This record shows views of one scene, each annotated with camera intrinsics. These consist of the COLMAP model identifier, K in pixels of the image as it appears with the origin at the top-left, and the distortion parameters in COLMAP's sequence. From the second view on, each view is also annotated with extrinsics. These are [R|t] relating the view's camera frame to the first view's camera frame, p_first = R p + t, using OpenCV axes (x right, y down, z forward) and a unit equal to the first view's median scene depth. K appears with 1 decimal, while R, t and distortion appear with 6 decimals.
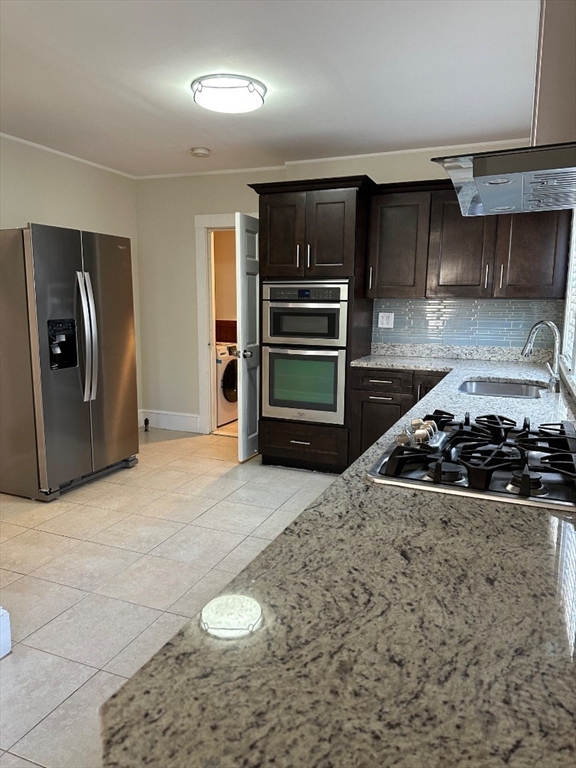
lens RADIAL K [[539.3, 0, 279.9], [0, 539.3, 380.2], [0, 0, 1]] dist [0.076659, -0.115945]
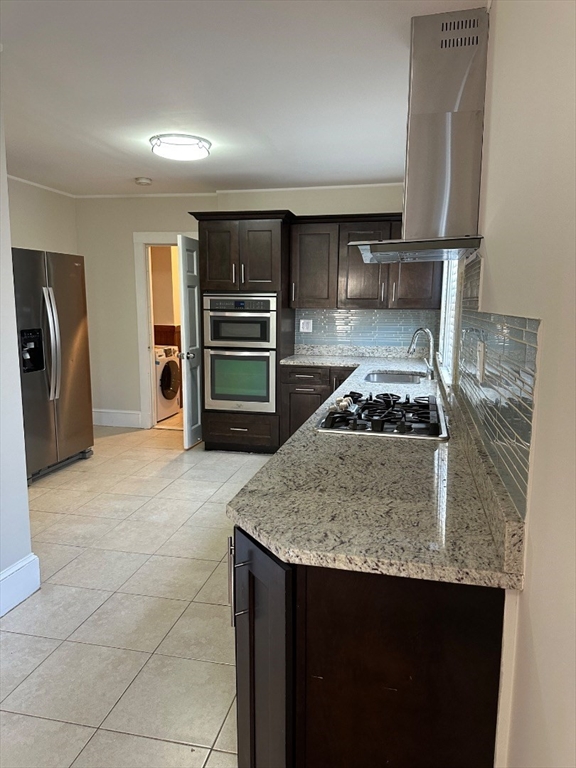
lens RADIAL K [[544.0, 0, 288.0], [0, 544.0, 384.0], [0, 0, 1]] dist [-0.000345, -0.025800]
pose [[0.983413, -0.027543, 0.179277, -0.073672], [0.026352, 0.999612, 0.009022, 0.008332], [-0.179456, -0.004148, 0.983757, -0.215969]]
